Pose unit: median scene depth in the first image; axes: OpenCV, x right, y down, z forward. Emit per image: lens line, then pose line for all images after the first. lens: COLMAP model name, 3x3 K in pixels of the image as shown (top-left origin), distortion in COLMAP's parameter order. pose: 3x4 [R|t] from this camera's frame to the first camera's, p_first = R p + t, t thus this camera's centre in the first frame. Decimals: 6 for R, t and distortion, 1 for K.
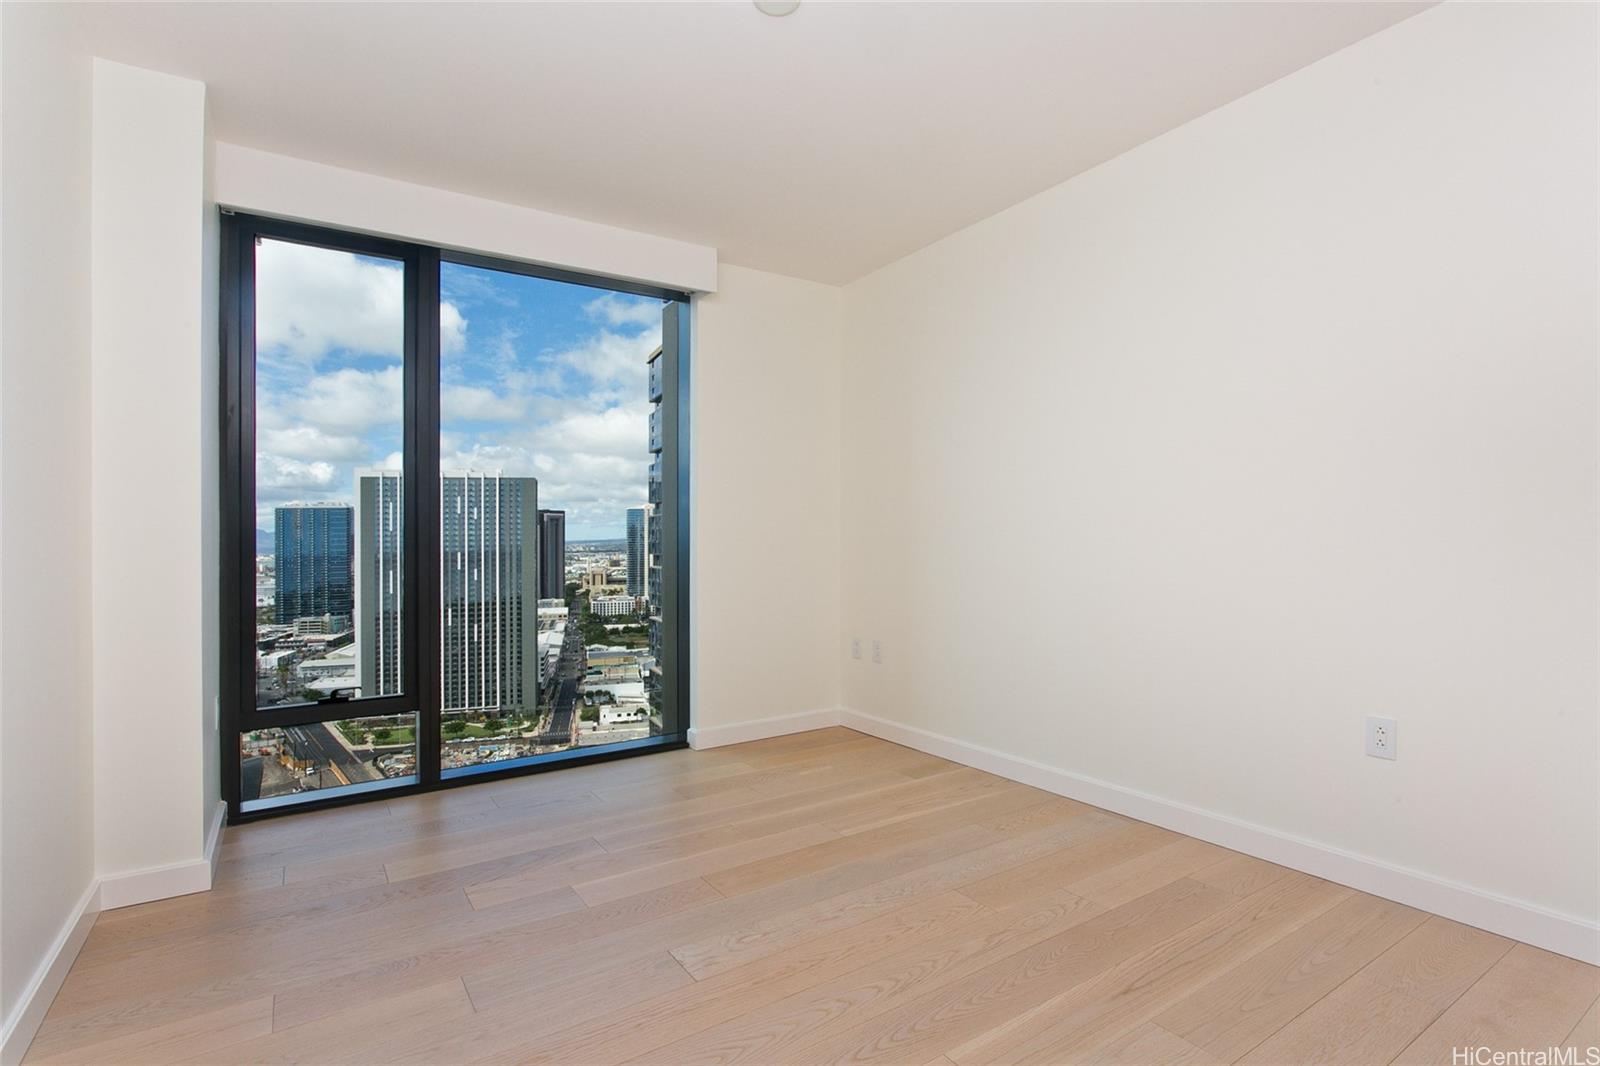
lens RADIAL K [[776.1, 0, 826.3], [0, 776.1, 559.4], [0, 0, 1]] dist [-0.002932, -0.001232]
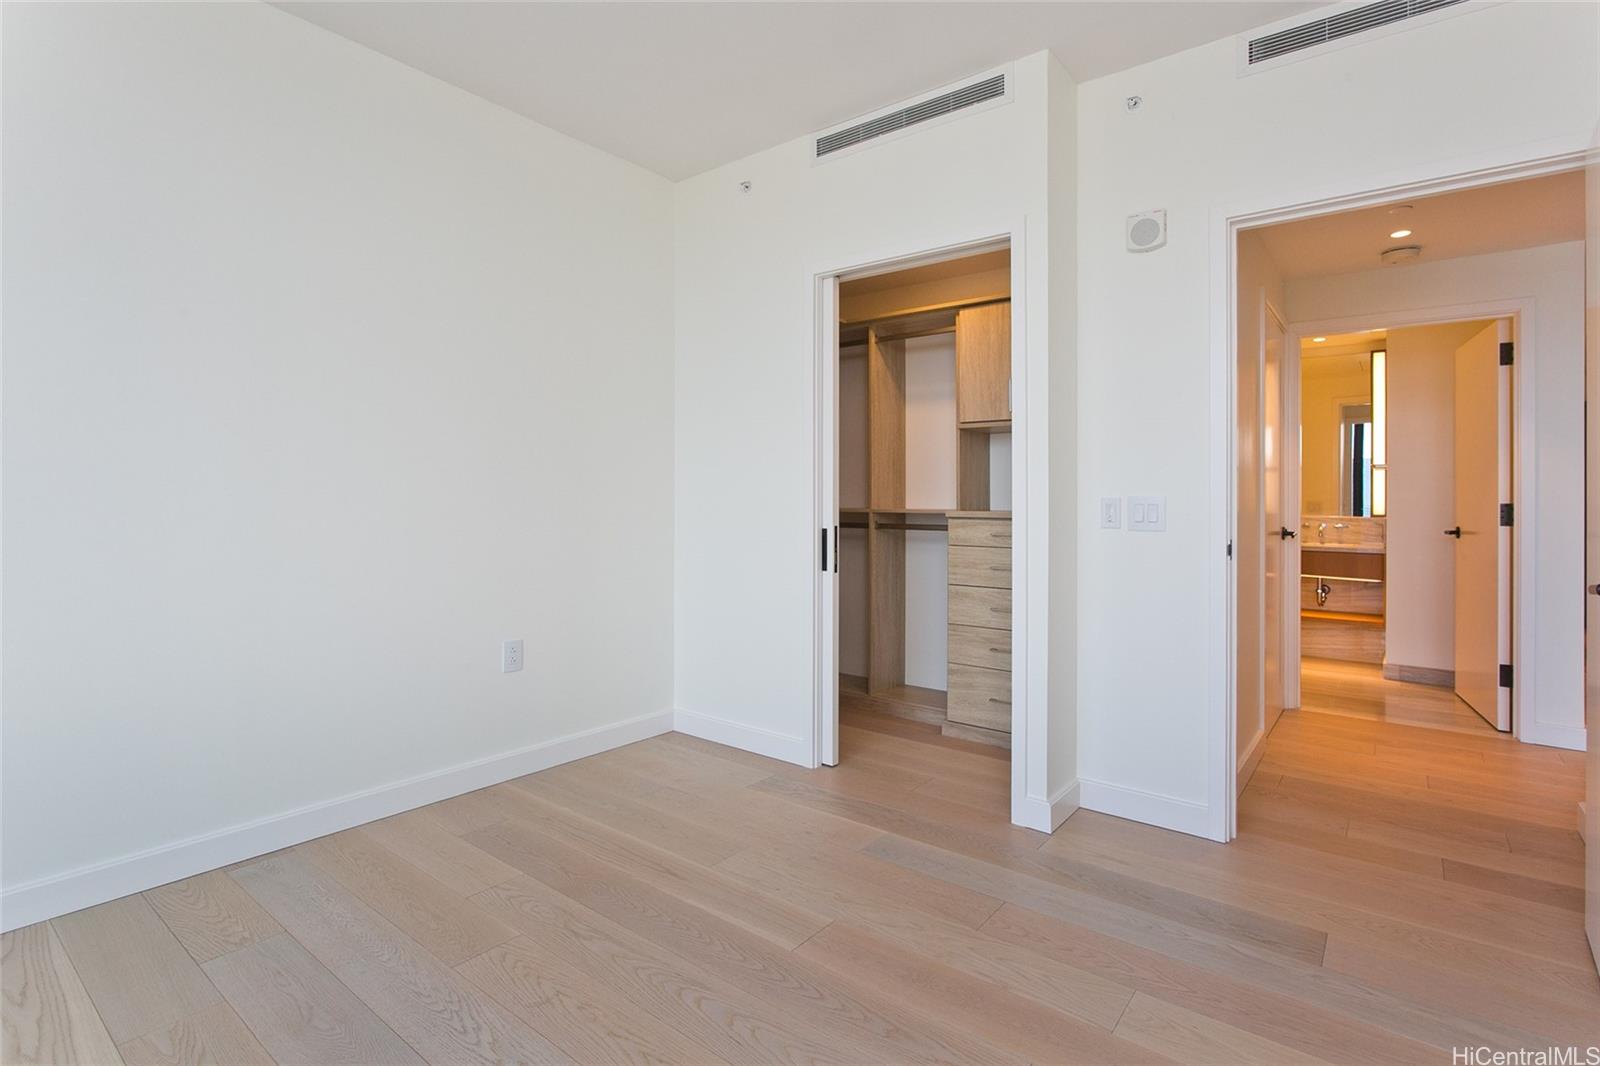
lens RADIAL K [[776.1, 0, 799.6], [0, 776.1, 523.1], [0, 0, 1]] dist [-0.002932, -0.001232]
pose [[-0.301019, -0.013781, 0.953519, -0.168443], [0.014090, 0.999722, 0.018897, -0.002027], [-0.953514, 0.019124, -0.300741, 0.238483]]
